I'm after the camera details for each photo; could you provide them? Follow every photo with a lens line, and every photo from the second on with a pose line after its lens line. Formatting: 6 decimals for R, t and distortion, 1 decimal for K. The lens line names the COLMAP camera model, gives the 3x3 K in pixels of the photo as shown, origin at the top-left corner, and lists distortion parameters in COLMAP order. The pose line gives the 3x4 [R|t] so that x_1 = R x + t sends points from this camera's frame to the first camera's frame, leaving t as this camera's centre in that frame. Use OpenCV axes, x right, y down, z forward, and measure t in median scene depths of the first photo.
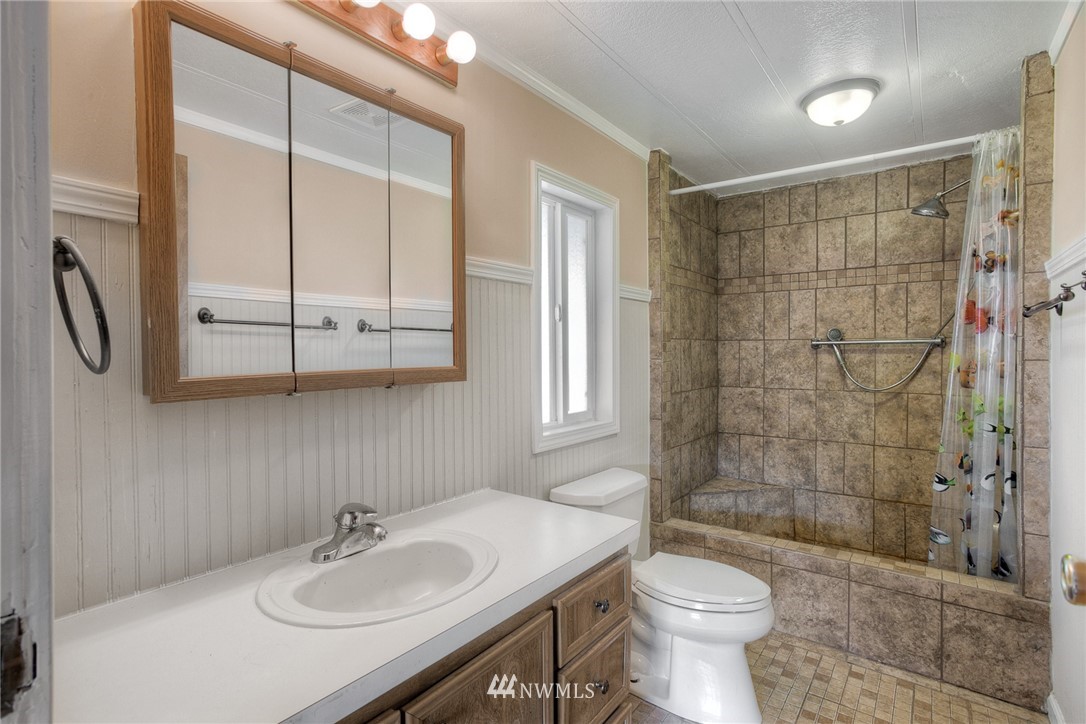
lens RADIAL K [[533.7, 0, 542.5], [0, 533.7, 361.7], [0, 0, 1]] dist [-0.014714, 0.009868]
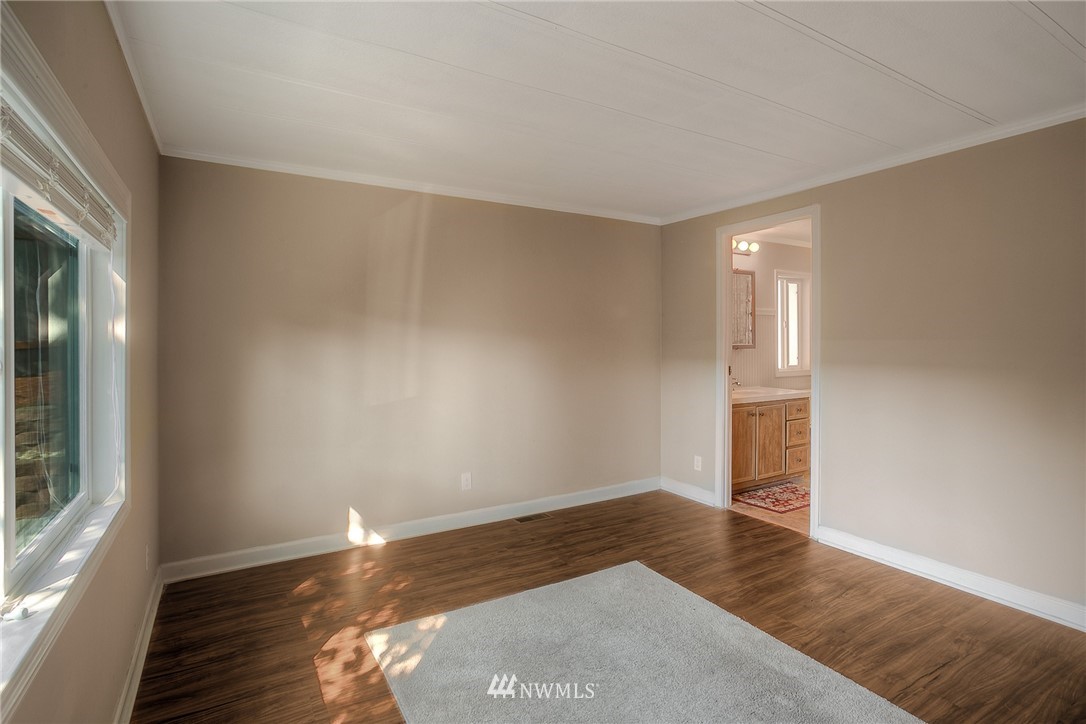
lens RADIAL K [[533.7, 0, 546.5], [0, 533.7, 355.0], [0, 0, 1]] dist [-0.014714, 0.009868]
pose [[0.928778, -0.000910, -0.370635, -0.090299], [-0.002245, 0.999965, -0.008080, 0.080720], [0.370630, 0.008337, 0.928743, -1.886695]]
